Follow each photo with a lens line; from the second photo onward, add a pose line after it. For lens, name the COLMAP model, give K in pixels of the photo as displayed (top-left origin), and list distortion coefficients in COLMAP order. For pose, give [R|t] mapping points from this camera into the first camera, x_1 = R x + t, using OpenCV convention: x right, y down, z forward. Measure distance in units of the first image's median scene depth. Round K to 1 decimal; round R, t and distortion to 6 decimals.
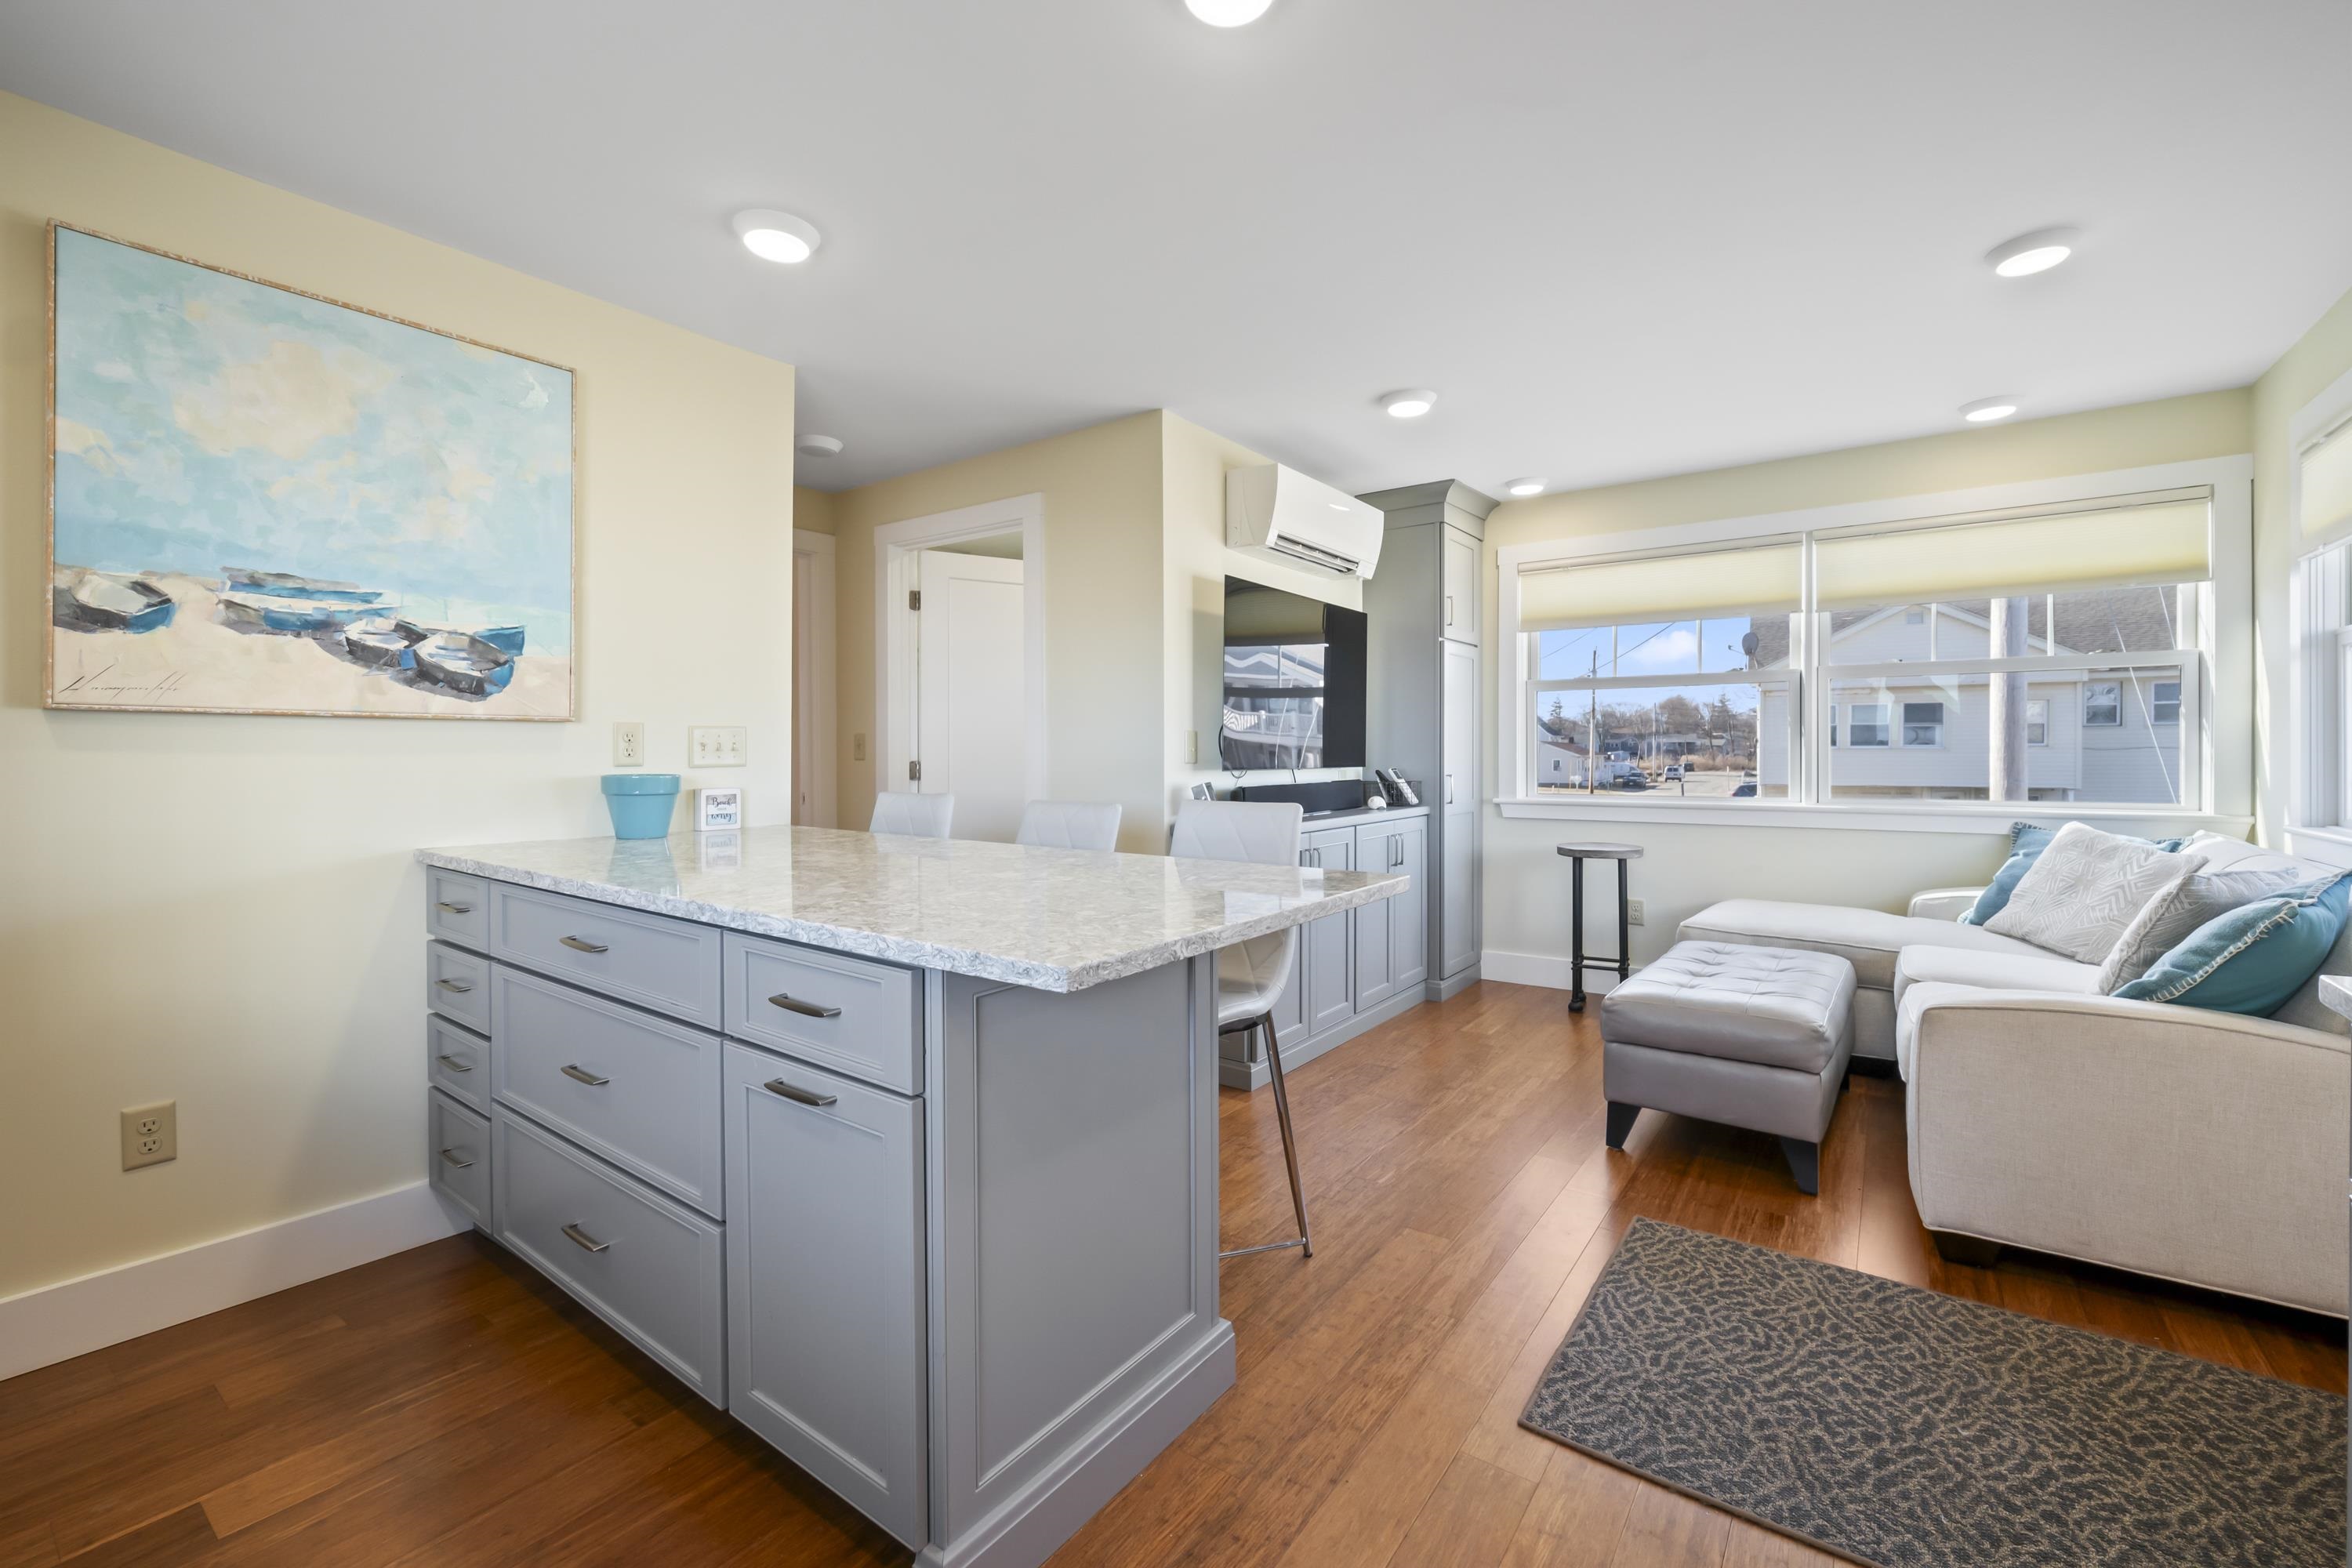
lens RADIAL K [[986.5, 0, 1180.4], [0, 986.5, 759.5], [0, 0, 1]] dist [-0.004122, -0.000133]
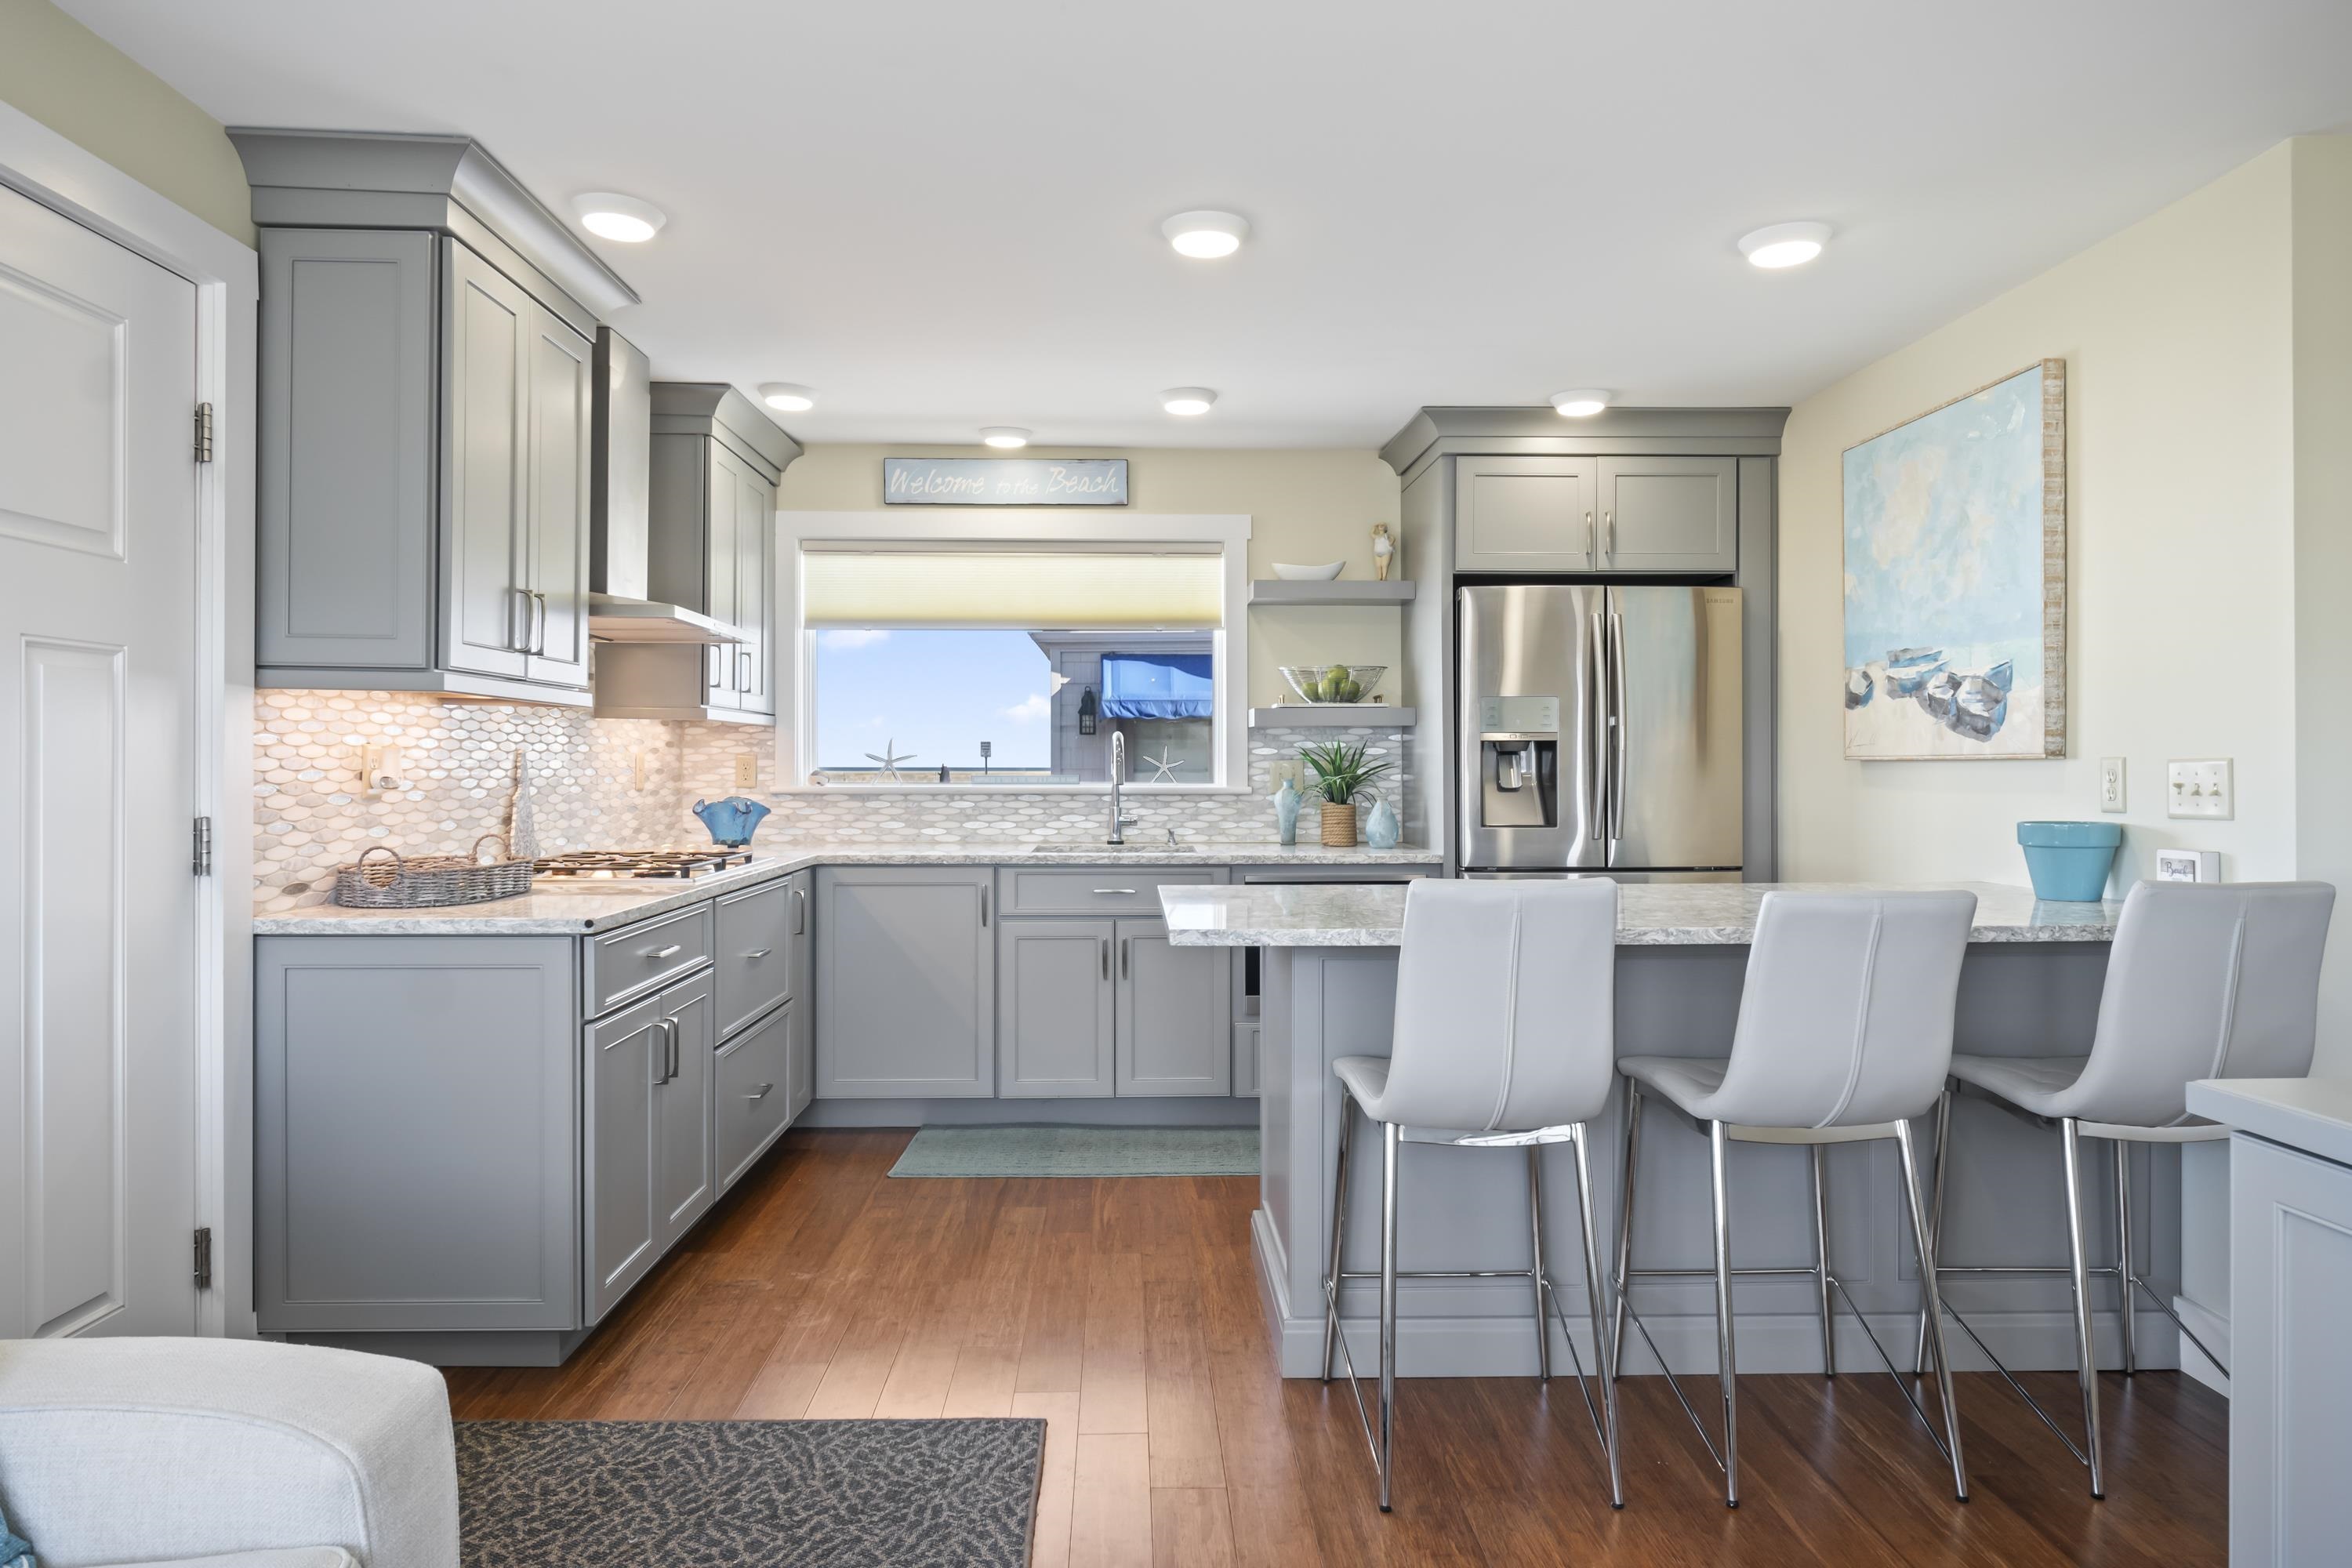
lens RADIAL K [[1379.5, 0, 1178.0], [0, 1379.5, 779.6], [0, 0, 1]] dist [-0.003898, -0.000763]
pose [[-0.784643, 0.005353, -0.619925, 1.005000], [-0.004244, 0.999893, 0.014007, -0.043794], [0.619933, 0.013621, -0.784536, 1.958250]]
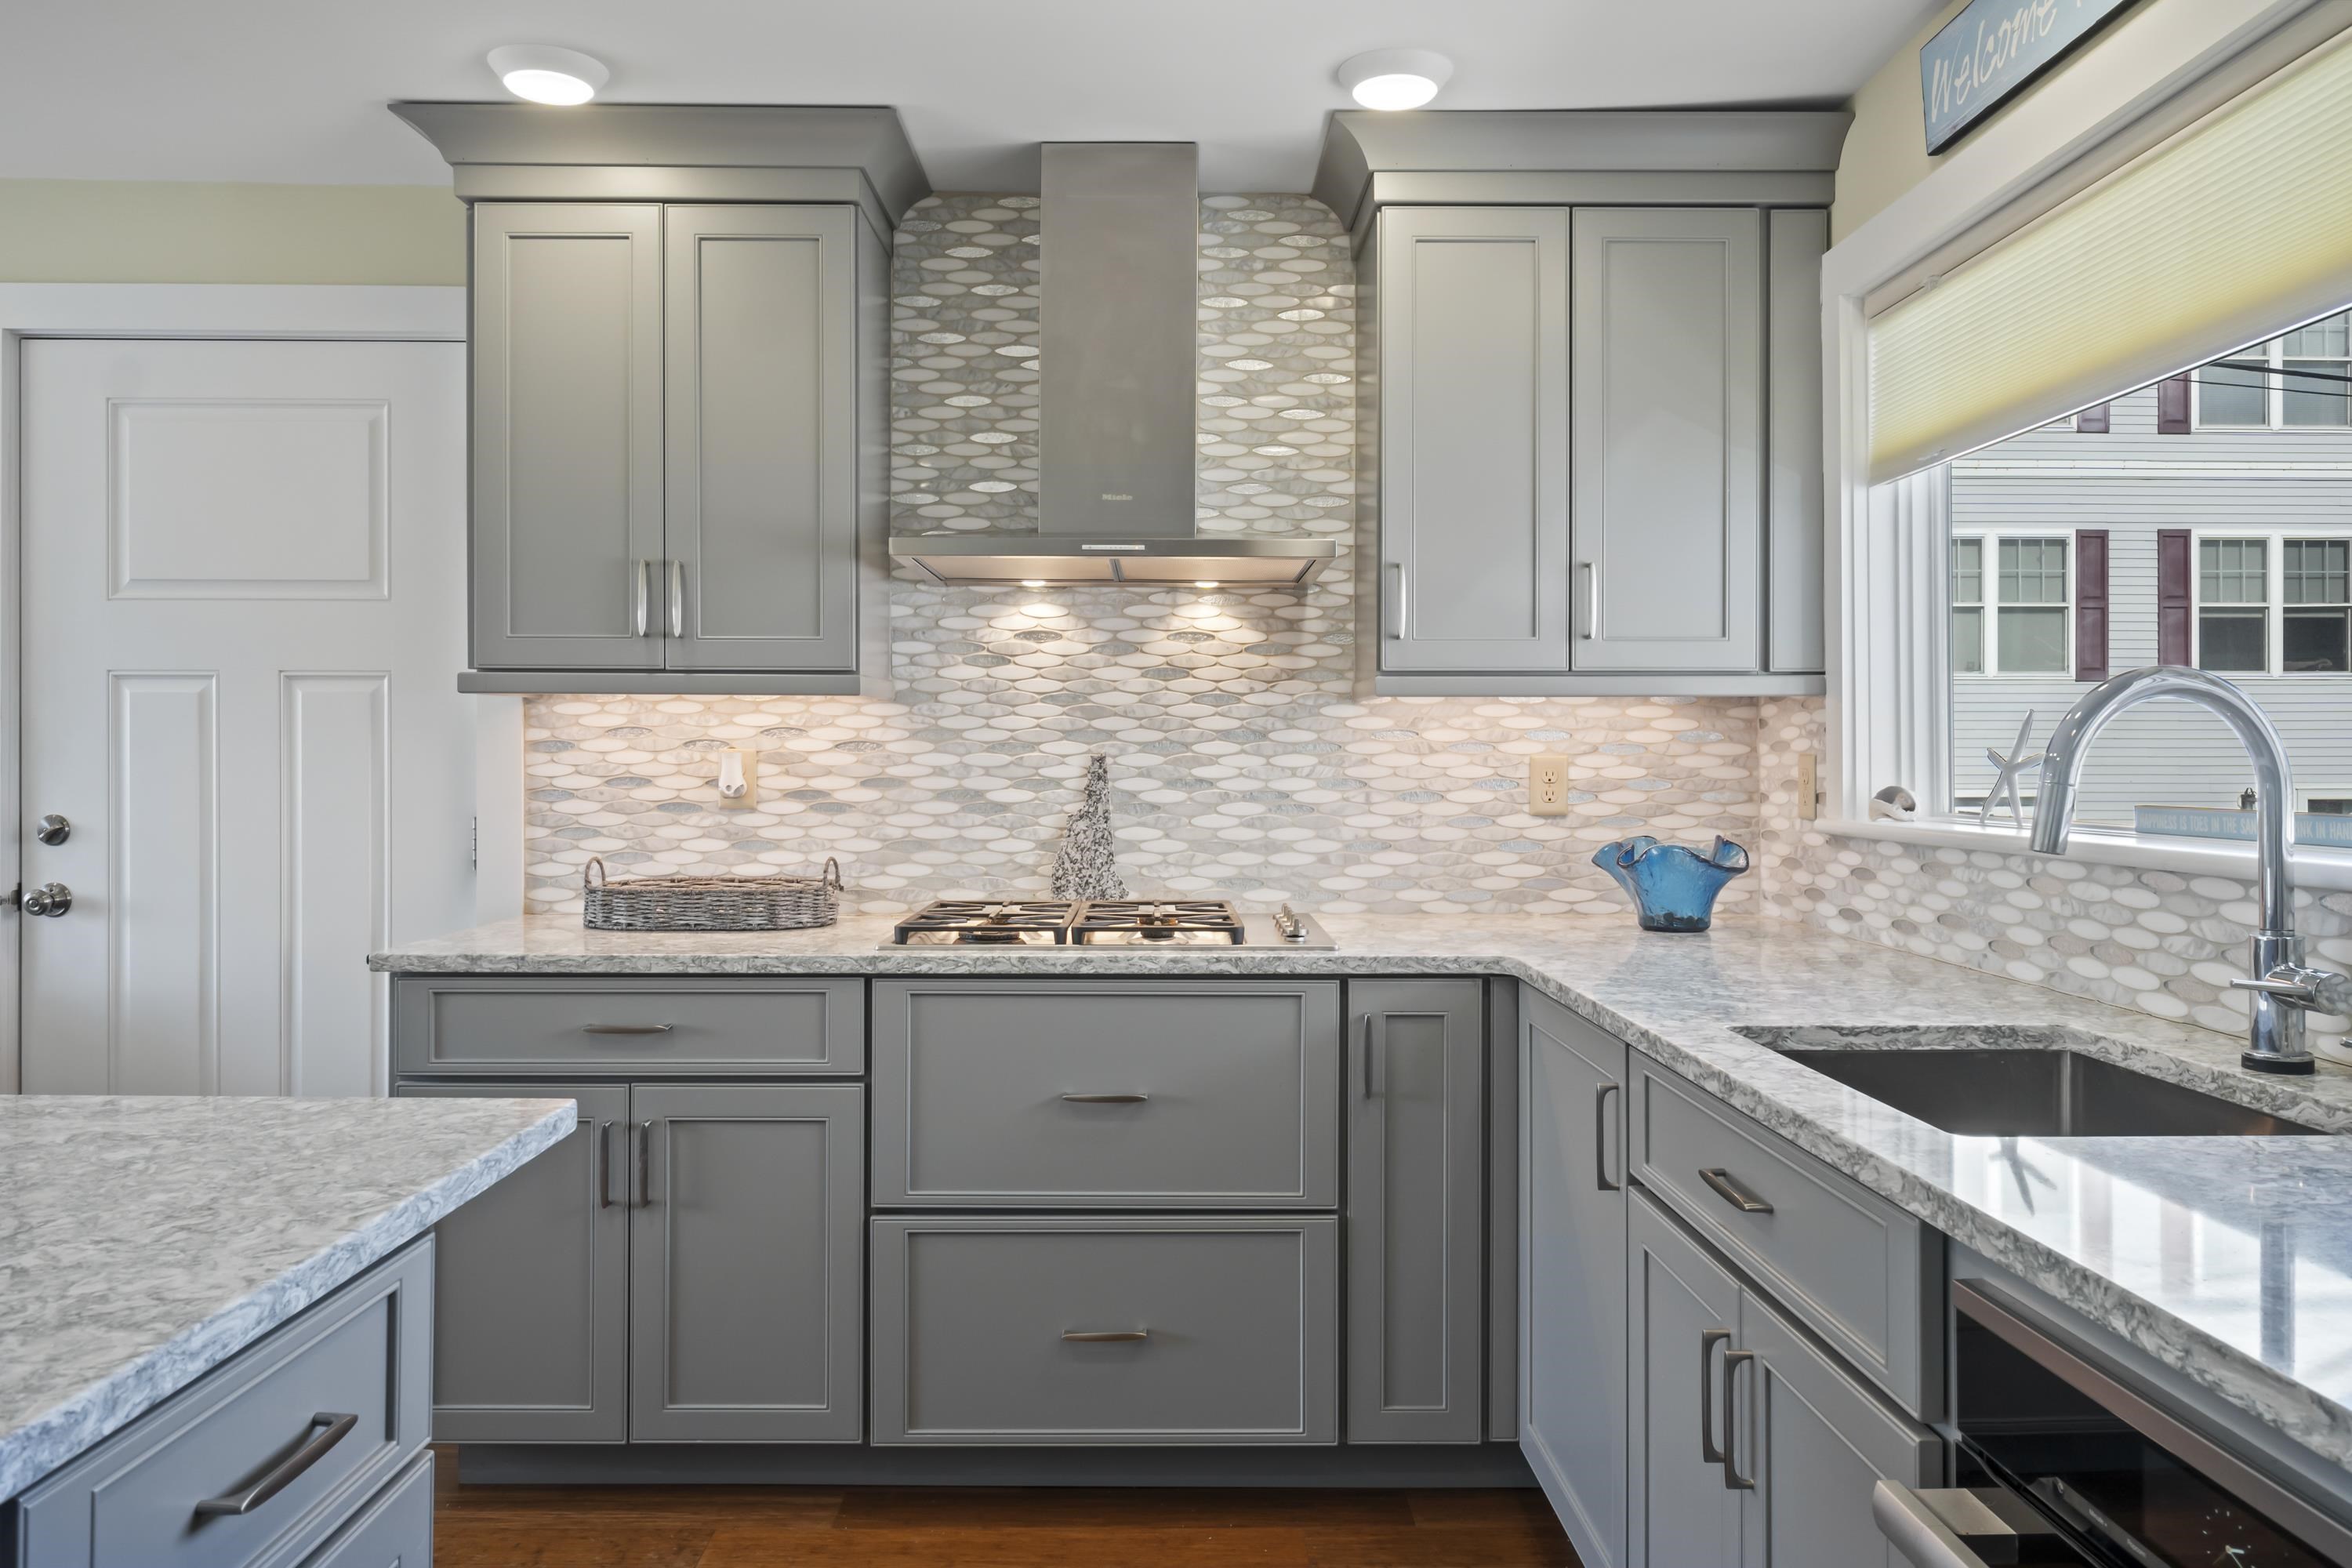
lens RADIAL K [[1635.5, 0, 1177.1], [0, 1635.5, 759.1], [0, 0, 1]] dist [0.002880, -0.001620]
pose [[-0.595960, -0.000484, 0.803014, -0.889369], [0.001074, 0.999998, 0.001400, -0.049419], [-0.803014, 0.001697, -0.595958, 0.804869]]
